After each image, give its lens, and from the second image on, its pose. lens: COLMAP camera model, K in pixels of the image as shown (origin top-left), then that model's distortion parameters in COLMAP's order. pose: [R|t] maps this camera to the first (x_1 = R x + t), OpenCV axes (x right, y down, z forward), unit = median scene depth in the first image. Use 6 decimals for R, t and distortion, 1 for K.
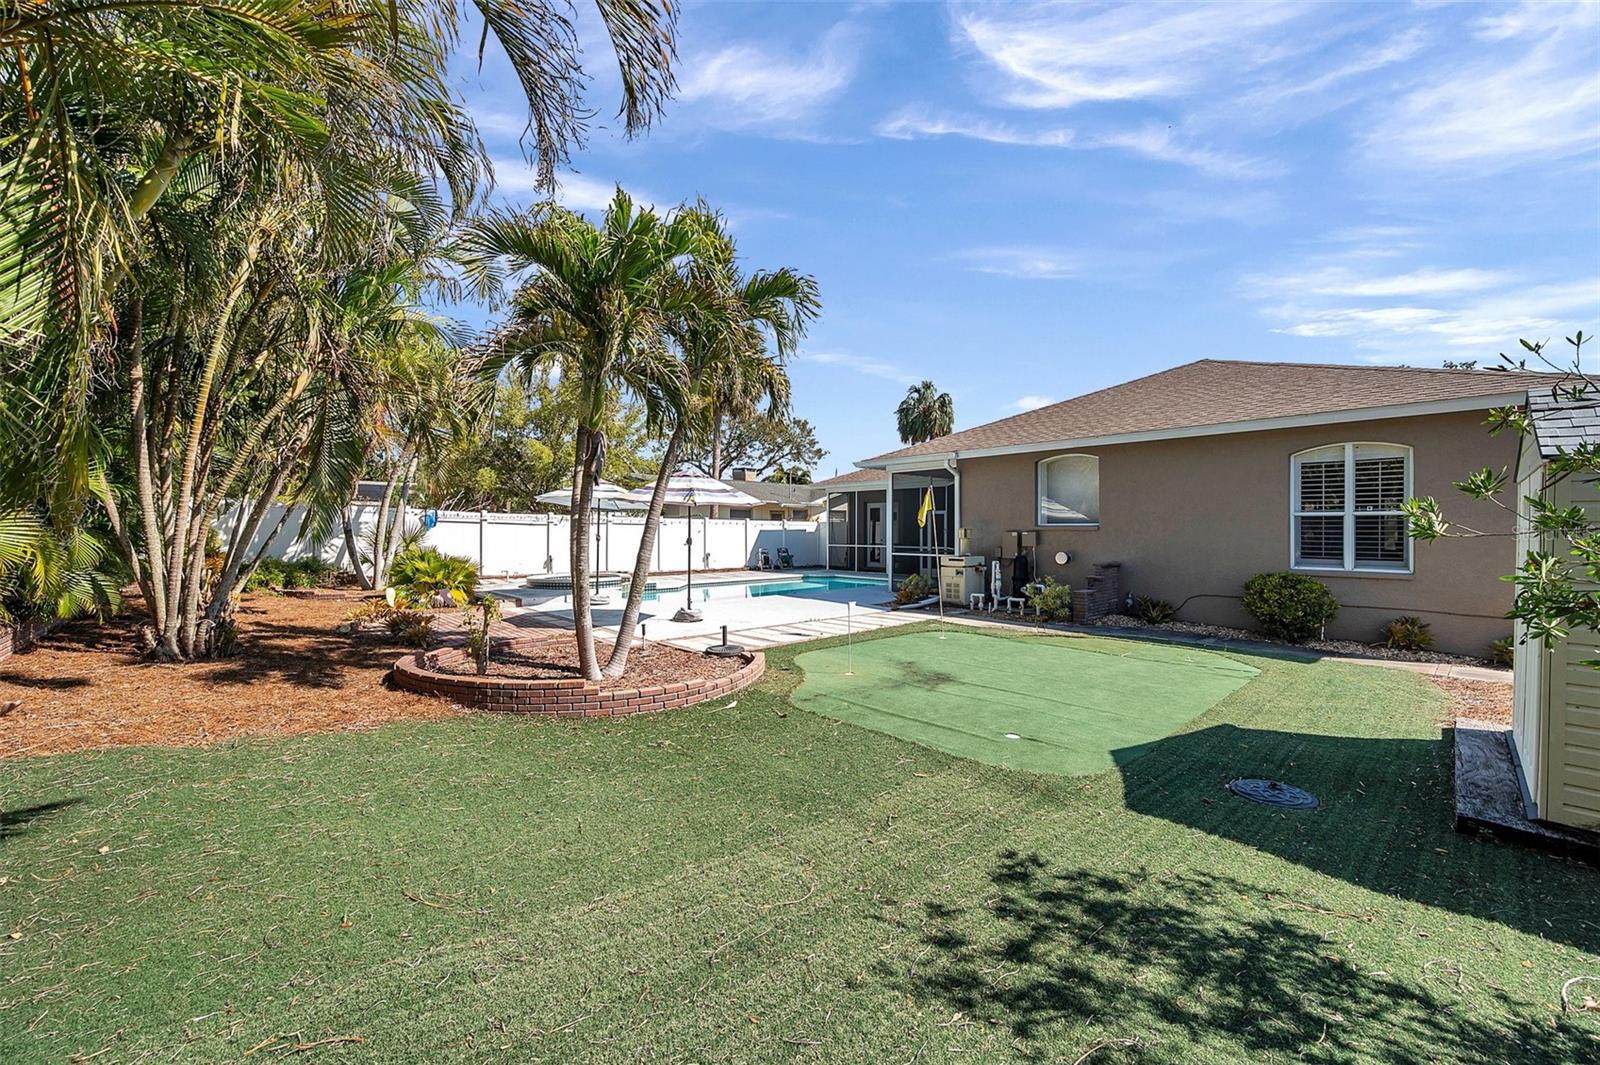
lens RADIAL K [[632.3, 0, 796.3], [0, 632.3, 532.6], [0, 0, 1]] dist [-0.006241, 0.000147]
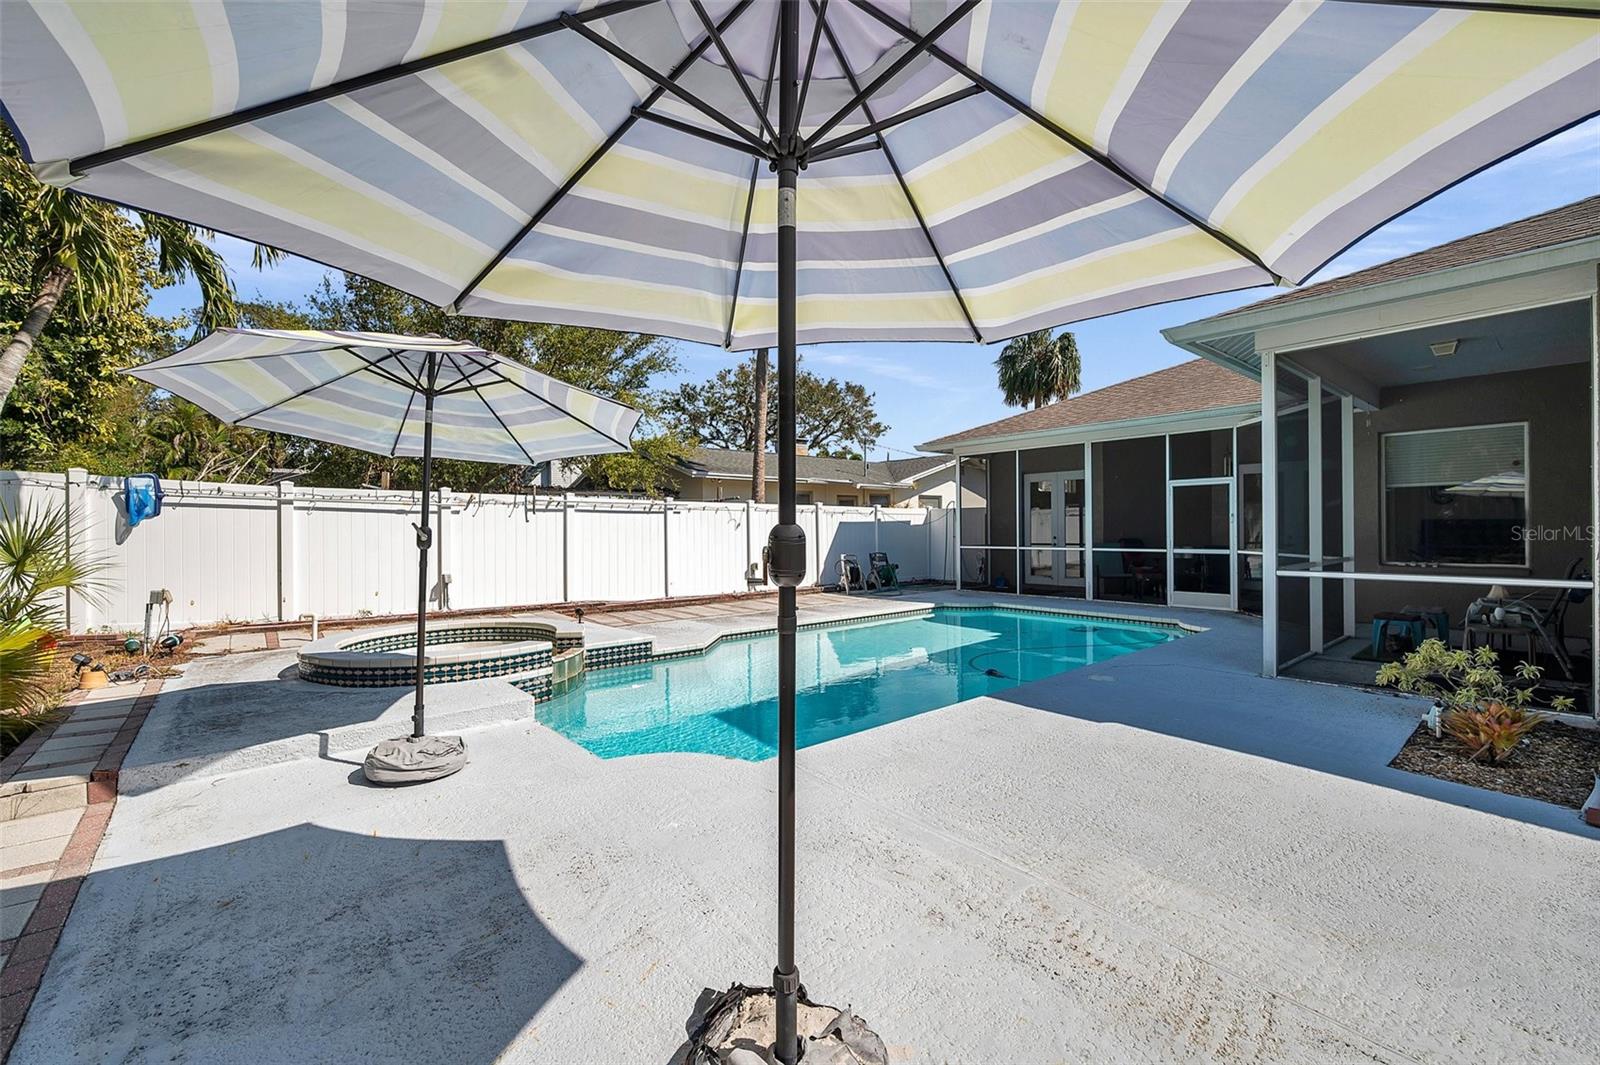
lens RADIAL K [[684.2, 0, 802.1], [0, 684.2, 529.6], [0, 0, 1]] dist [-0.005399, -0.000618]
pose [[0.999206, -0.010802, -0.038359, -0.039974], [0.010716, 0.999940, -0.002455, 0.002470], [0.038383, 0.002042, 0.999261, 0.214730]]
